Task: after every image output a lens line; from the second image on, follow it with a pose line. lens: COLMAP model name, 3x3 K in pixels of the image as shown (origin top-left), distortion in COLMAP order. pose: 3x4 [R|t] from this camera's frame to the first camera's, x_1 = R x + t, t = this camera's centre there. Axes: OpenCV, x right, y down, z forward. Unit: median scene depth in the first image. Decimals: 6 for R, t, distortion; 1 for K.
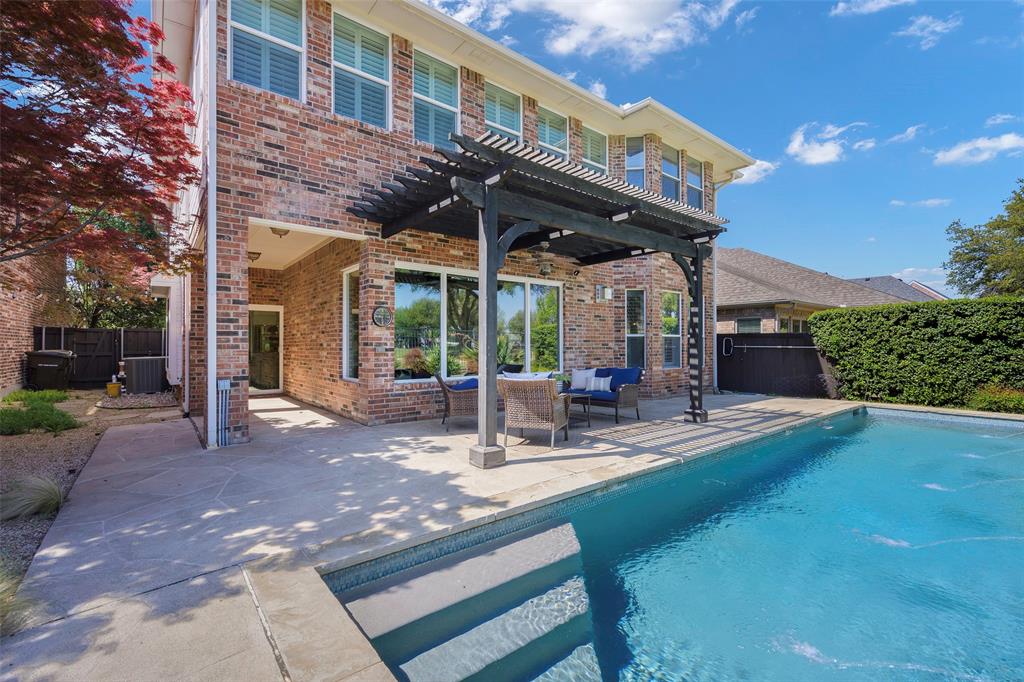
lens RADIAL K [[447.3, 0, 513.4], [0, 447.3, 345.9], [0, 0, 1]] dist [0.004550, 0.000760]
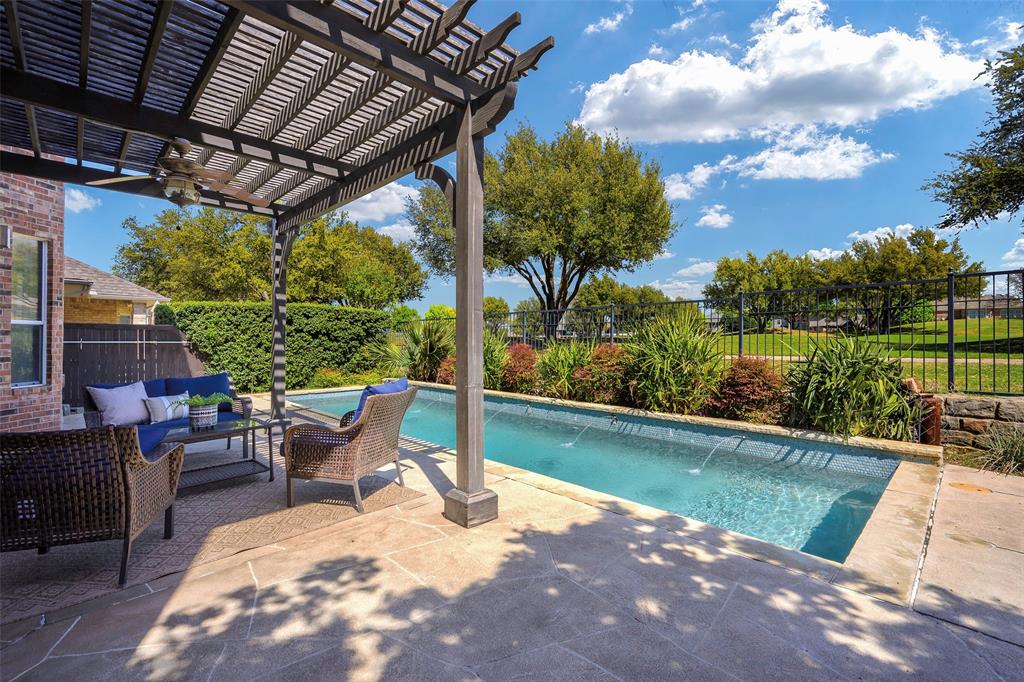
lens RADIAL K [[447.3, 0, 543.7], [0, 447.3, 335.3], [0, 0, 1]] dist [0.004550, 0.000760]
pose [[-0.126676, 0.008347, 0.991909, -0.949726], [0.004246, 0.999960, -0.007873, -0.003039], [-0.991935, 0.003214, -0.126706, 1.253049]]
